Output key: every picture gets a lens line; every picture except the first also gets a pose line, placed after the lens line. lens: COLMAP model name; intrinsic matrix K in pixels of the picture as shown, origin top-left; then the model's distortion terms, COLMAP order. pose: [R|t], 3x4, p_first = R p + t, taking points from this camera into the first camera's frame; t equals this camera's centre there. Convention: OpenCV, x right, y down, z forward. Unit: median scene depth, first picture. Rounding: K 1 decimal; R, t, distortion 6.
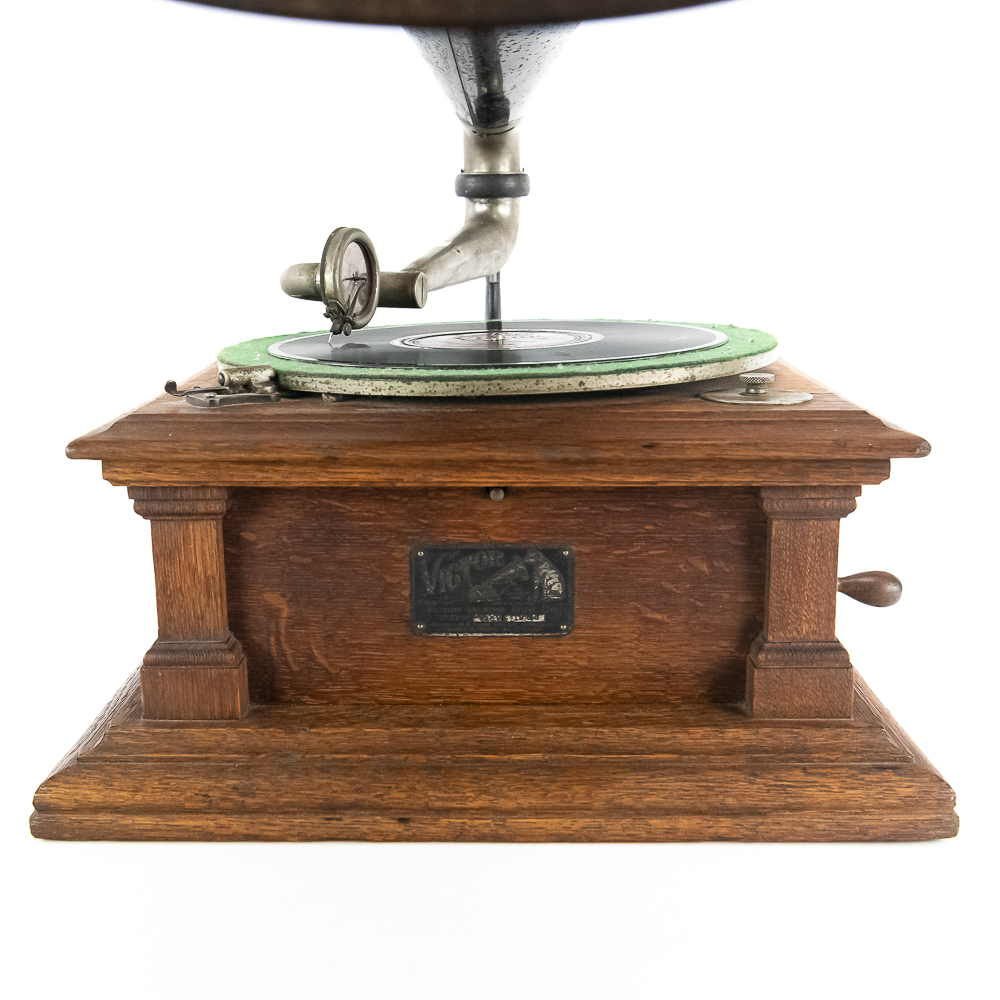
lens RADIAL K [[1410.3, 0, 499.8], [0, 1410.3, 499.9], [0, 0, 1]] dist [-0.001249, 0.000000]
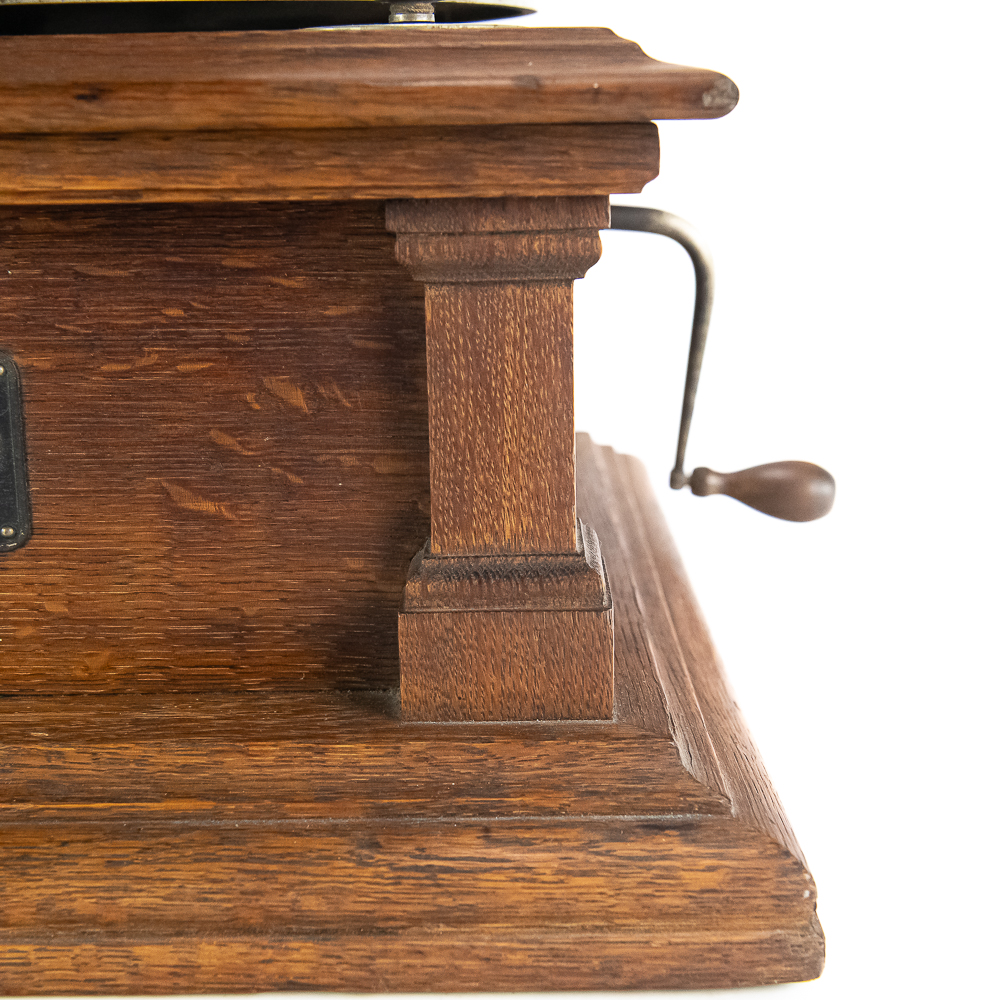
lens RADIAL K [[1814.3, 0, 495.8], [0, 1814.3, 505.6], [0, 0, 1]] dist [-0.008927, 0.000000]
pose [[0.999910, -0.009678, -0.009280, 0.222919], [0.009896, 0.999670, 0.023696, 0.071950], [0.009048, -0.023785, 0.999676, 0.416056]]
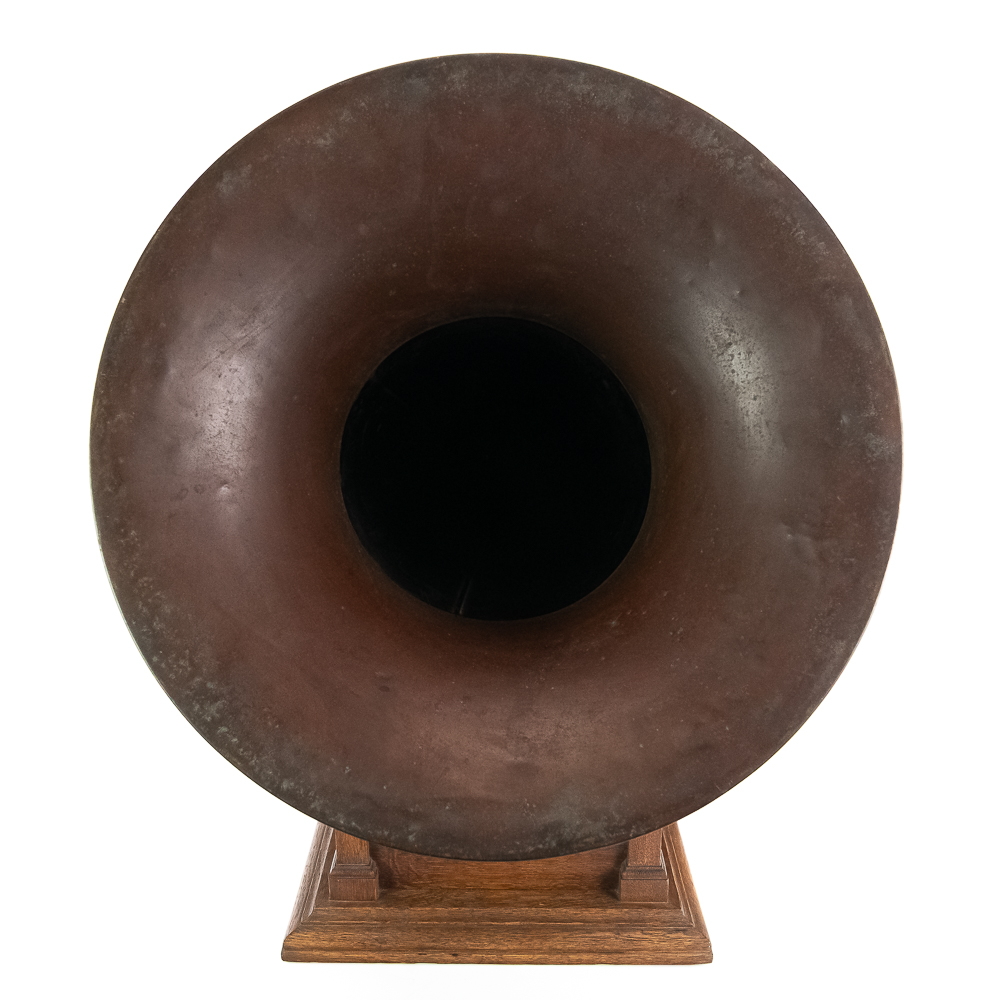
lens RADIAL K [[1283.2, 0, 502.8], [0, 1283.2, 497.6], [0, 0, 1]] dist [0.000794, 0.000000]
pose [[0.999990, 0.004515, 0.000282, 0.001090], [-0.004524, 0.997689, 0.067797, -0.589347], [0.000024, -0.067798, 0.997699, -0.888075]]
